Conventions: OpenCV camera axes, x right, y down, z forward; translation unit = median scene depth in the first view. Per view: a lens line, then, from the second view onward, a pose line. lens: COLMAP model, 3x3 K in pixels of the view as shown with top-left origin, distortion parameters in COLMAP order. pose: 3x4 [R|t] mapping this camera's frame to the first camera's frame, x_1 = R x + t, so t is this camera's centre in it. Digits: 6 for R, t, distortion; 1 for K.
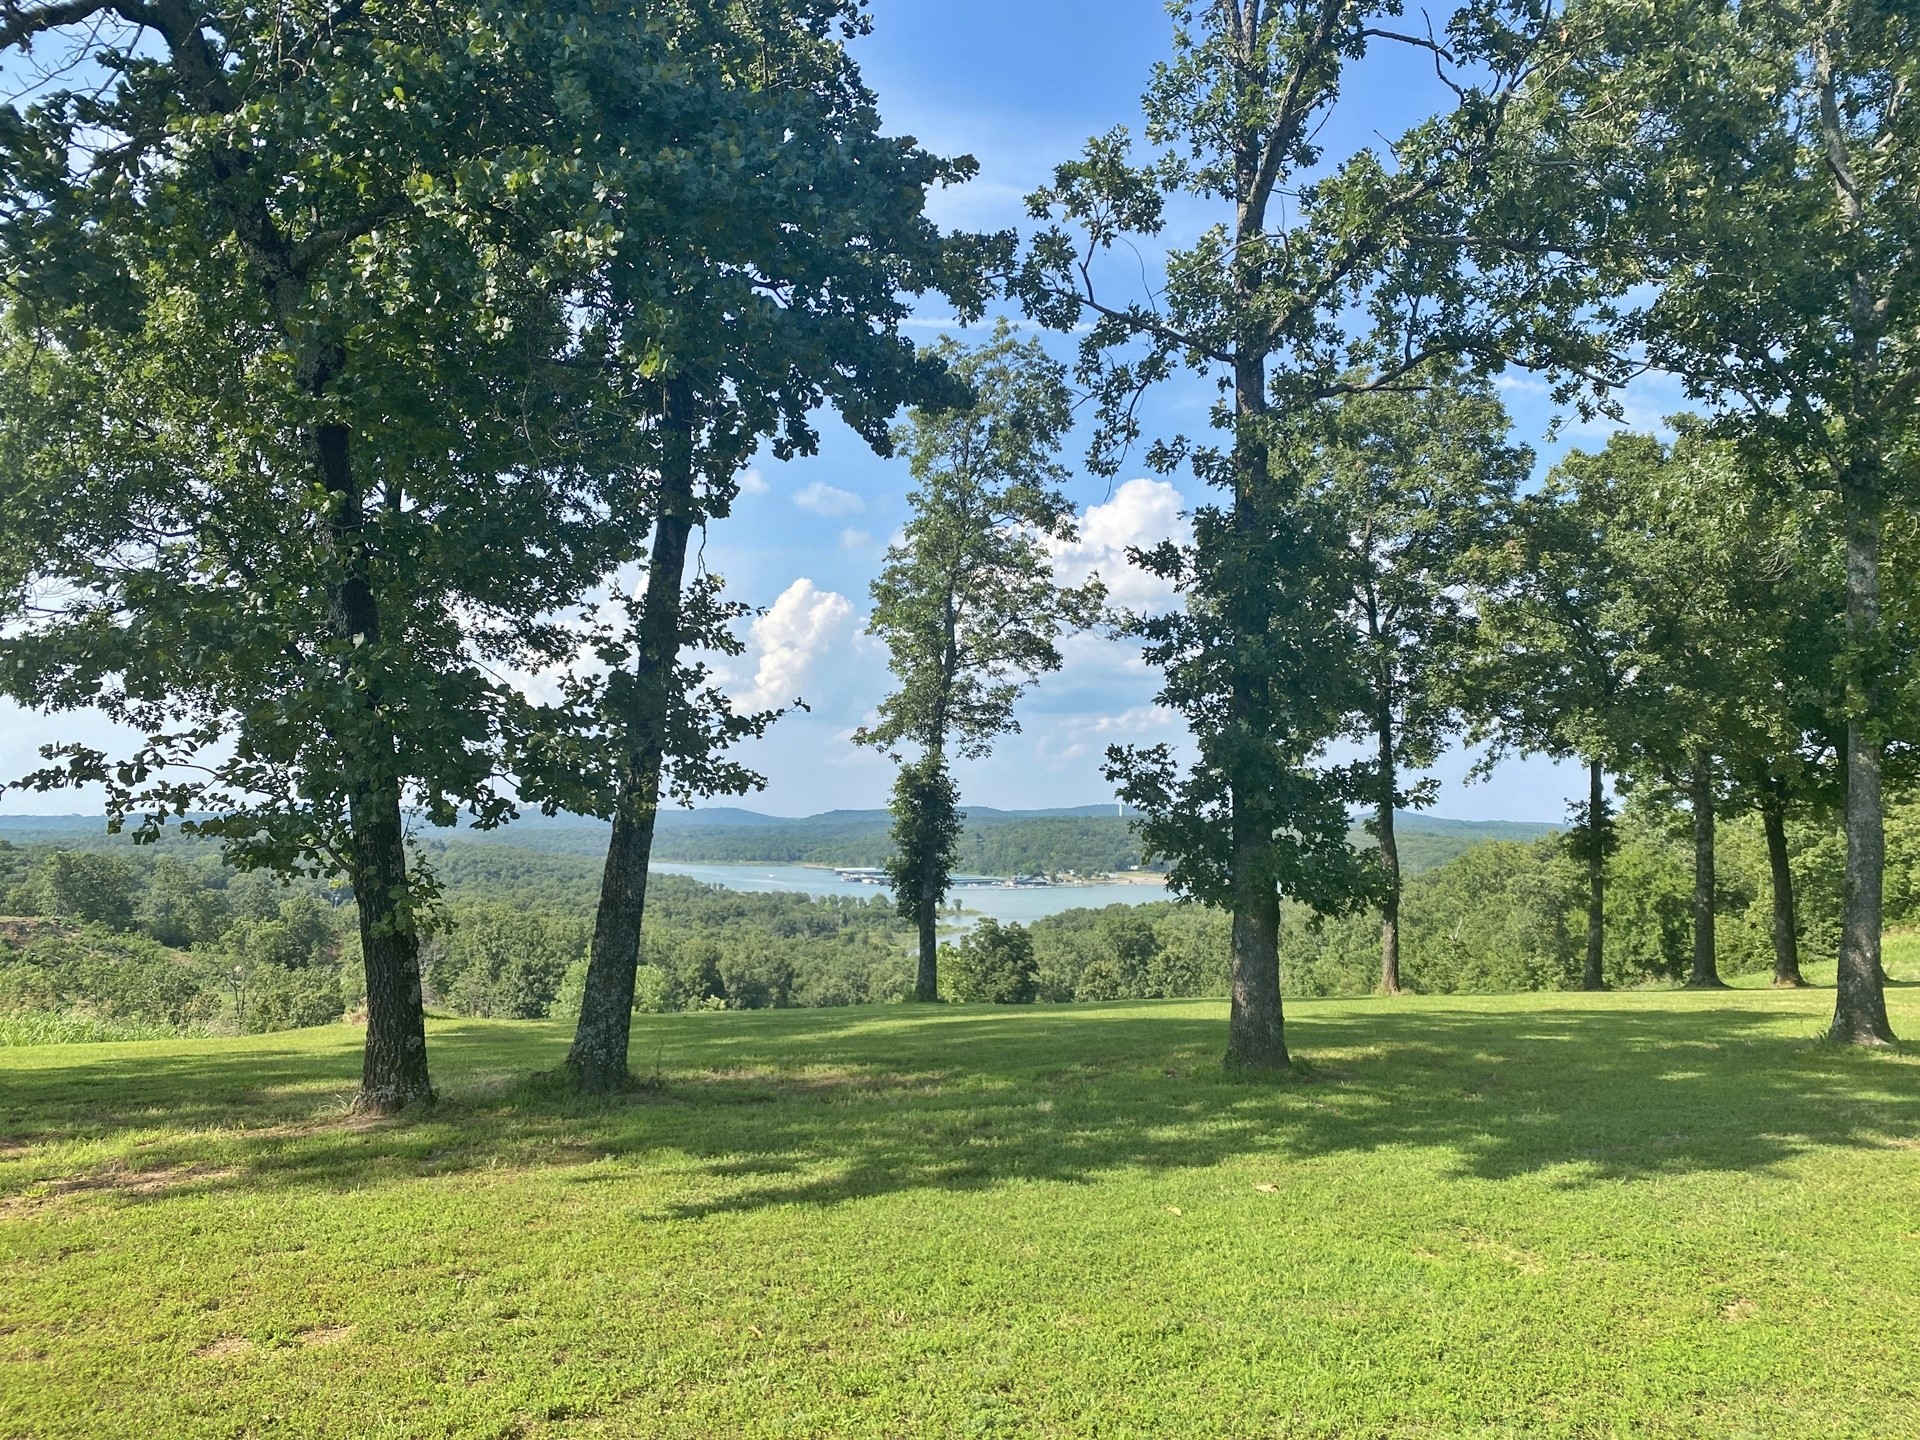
lens RADIAL K [[1466.7, 0, 960.0], [0, 1466.7, 720.0], [0, 0, 1]] dist [0.070054, -0.103996]
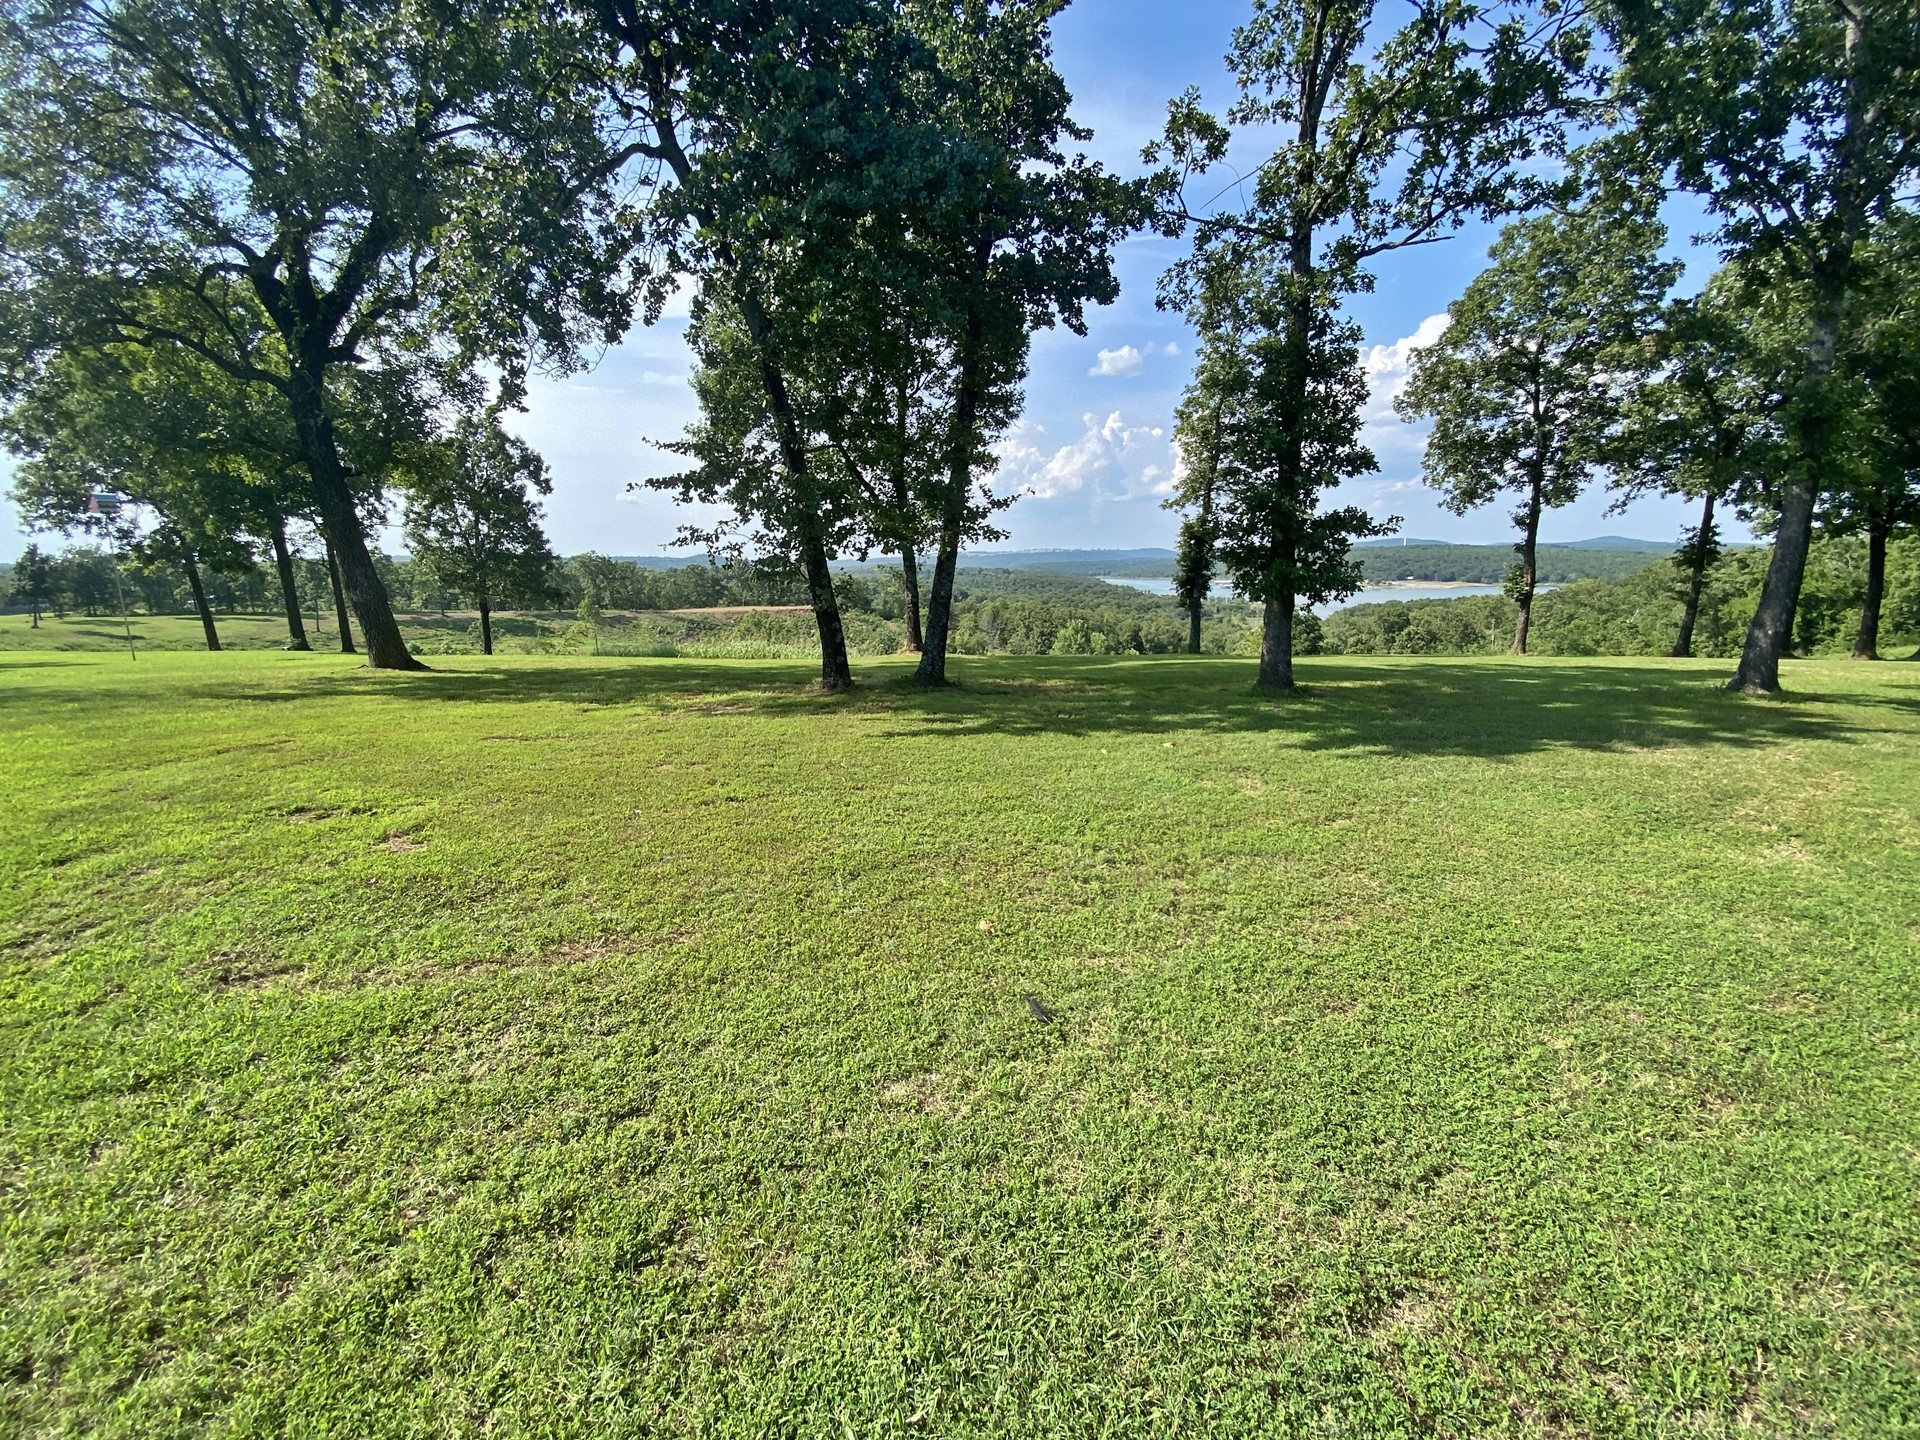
lens RADIAL K [[777.2, 0, 959.9], [0, 777.2, 724.1], [0, 0, 1]] dist [0.025423, -0.024125]
pose [[0.919812, 0.061298, -0.387541, 0.210774], [0.048666, 0.962269, 0.267712, 0.006311], [0.389329, -0.265105, 0.882124, 0.012634]]
